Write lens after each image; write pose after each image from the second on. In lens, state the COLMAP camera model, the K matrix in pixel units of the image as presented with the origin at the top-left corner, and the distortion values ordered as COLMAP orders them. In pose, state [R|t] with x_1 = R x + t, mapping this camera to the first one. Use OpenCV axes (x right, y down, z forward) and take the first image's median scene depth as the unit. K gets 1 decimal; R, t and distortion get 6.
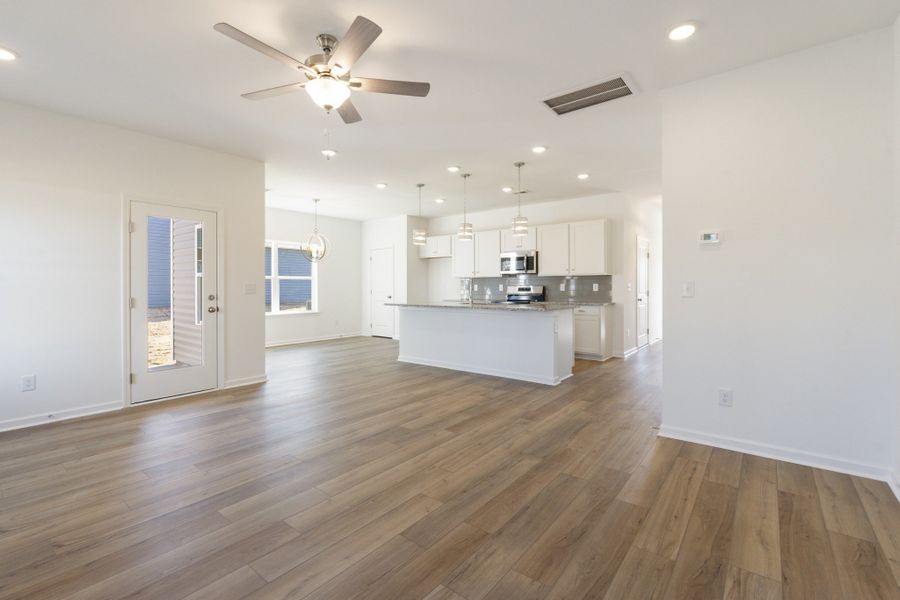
lens RADIAL K [[401.3, 0, 449.1], [0, 401.3, 283.3], [0, 0, 1]] dist [0.000568, -0.000012]
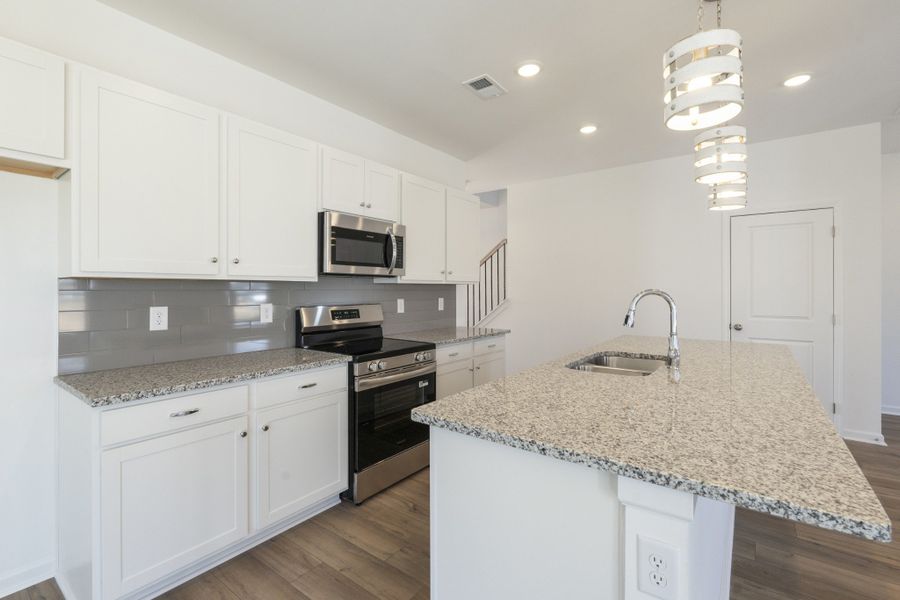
lens RADIAL K [[406.1, 0, 445.7], [0, 406.1, 288.3], [0, 0, 1]] dist [-0.001567, -0.000220]
pose [[-0.021343, 0.004866, 0.999760, -0.560049], [-0.006863, 0.999964, -0.005014, -0.023337], [-0.999749, -0.006969, -0.021309, 2.319443]]
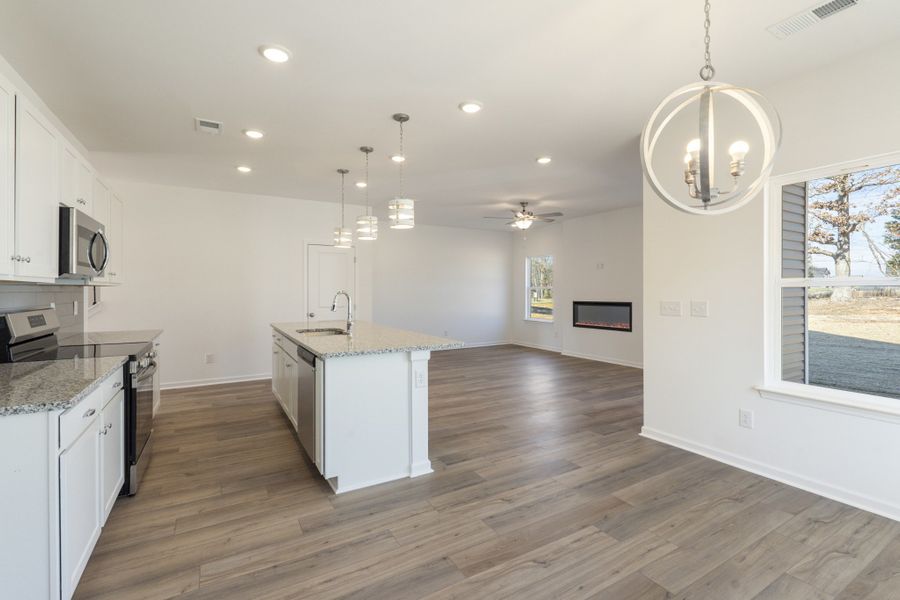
lens RADIAL K [[406.1, 0, 445.7], [0, 406.1, 288.3], [0, 0, 1]] dist [-0.001567, -0.000220]
pose [[-0.928342, 0.006453, 0.371670, -0.679042], [0.001626, 0.999910, -0.013300, -0.018510], [-0.371723, -0.011743, -0.928270, 3.044906]]
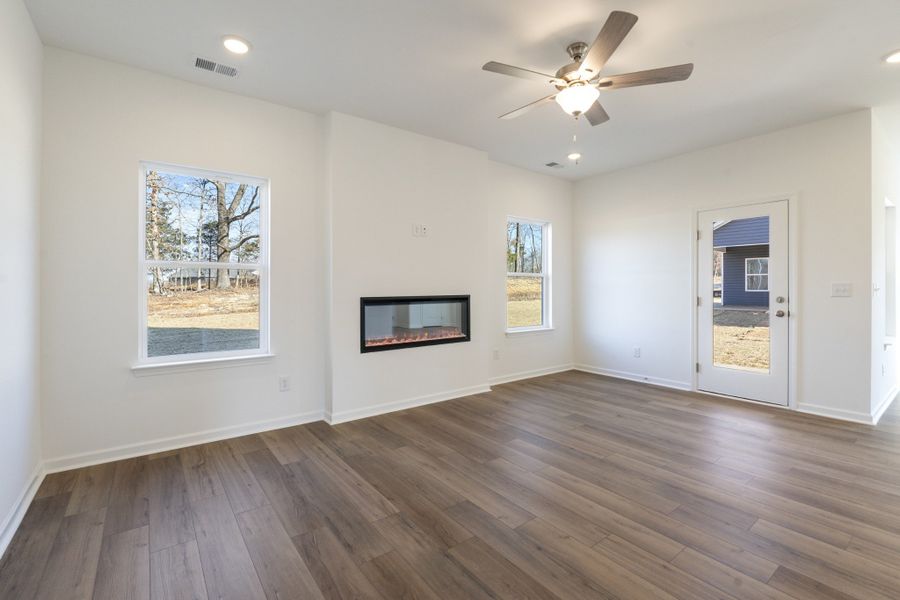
lens RADIAL K [[402.0, 0, 447.4], [0, 402.0, 289.5], [0, 0, 1]] dist [-0.001024, -0.000133]
pose [[-0.252789, 0.005475, -0.967506, 0.650699], [0.008783, 0.999956, 0.003364, 0.006225], [0.967481, -0.007647, -0.252826, 0.795513]]
